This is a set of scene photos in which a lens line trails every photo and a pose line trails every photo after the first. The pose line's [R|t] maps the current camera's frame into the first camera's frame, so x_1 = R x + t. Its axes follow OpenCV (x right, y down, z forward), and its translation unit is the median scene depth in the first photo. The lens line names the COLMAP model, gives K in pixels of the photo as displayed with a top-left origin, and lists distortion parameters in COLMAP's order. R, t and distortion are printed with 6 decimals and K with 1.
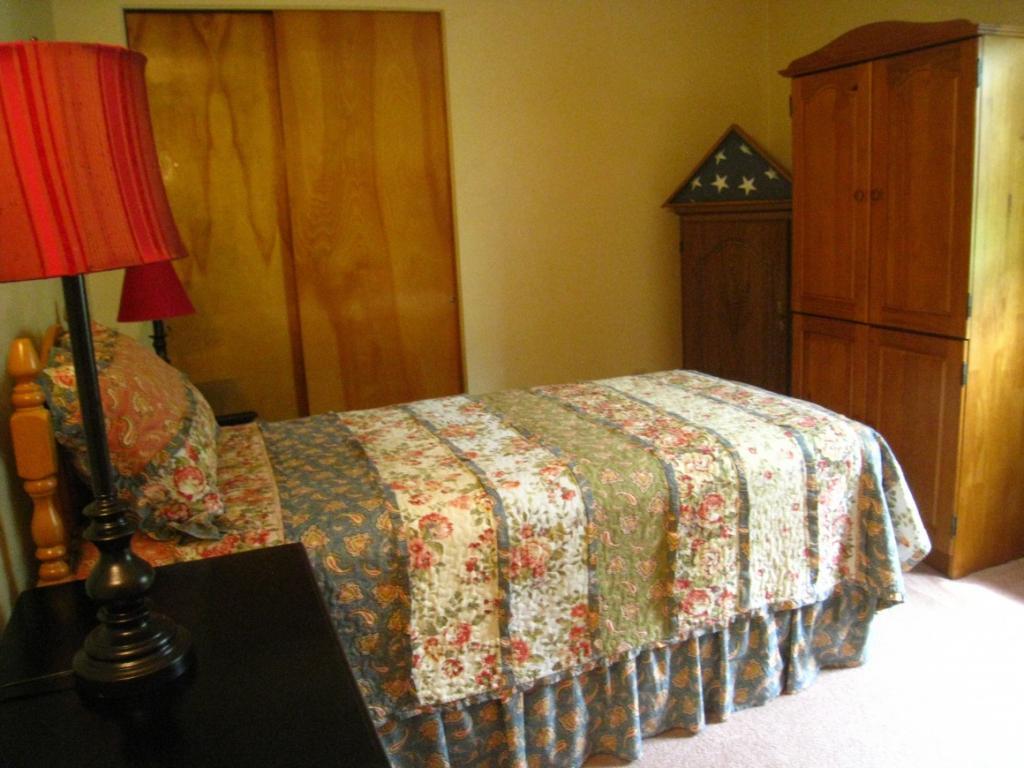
lens RADIAL K [[843.8, 0, 518.7], [0, 843.8, 388.8], [0, 0, 1]] dist [-0.162634, 0.105005]
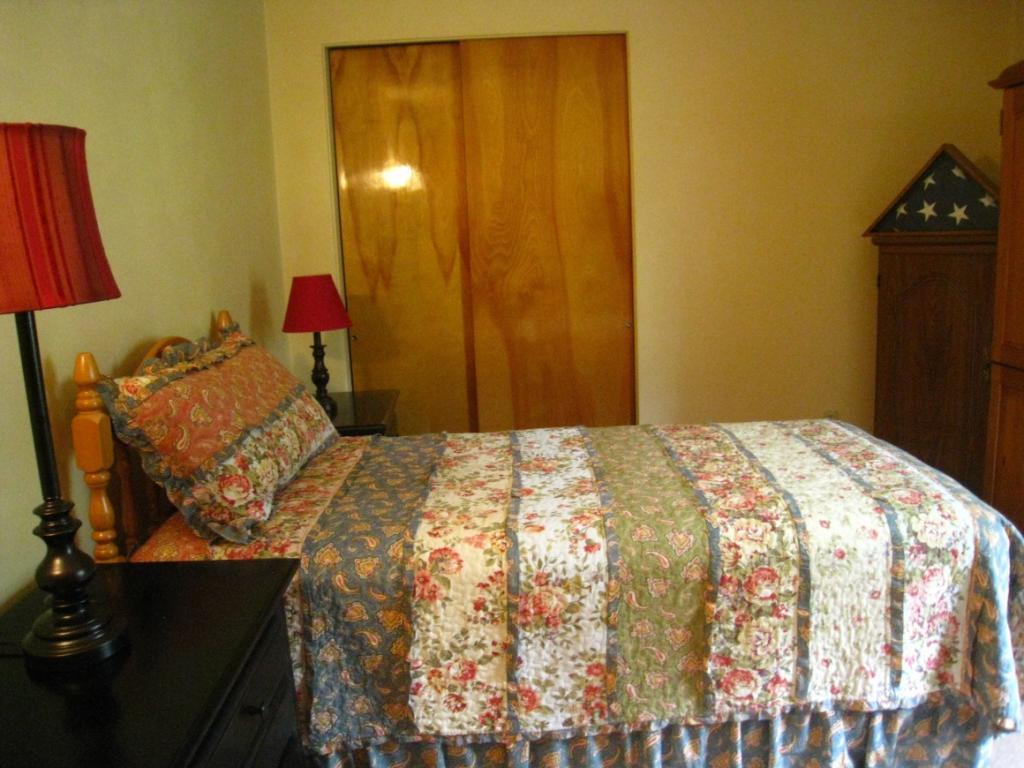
lens RADIAL K [[843.8, 0, 510.2], [0, 843.8, 385.4], [0, 0, 1]] dist [-0.162634, 0.105005]
pose [[0.934099, 0.076160, -0.348796, 0.274708], [-0.081741, 0.996653, -0.001288, -0.045745], [0.347530, 0.029714, 0.937198, 0.069061]]
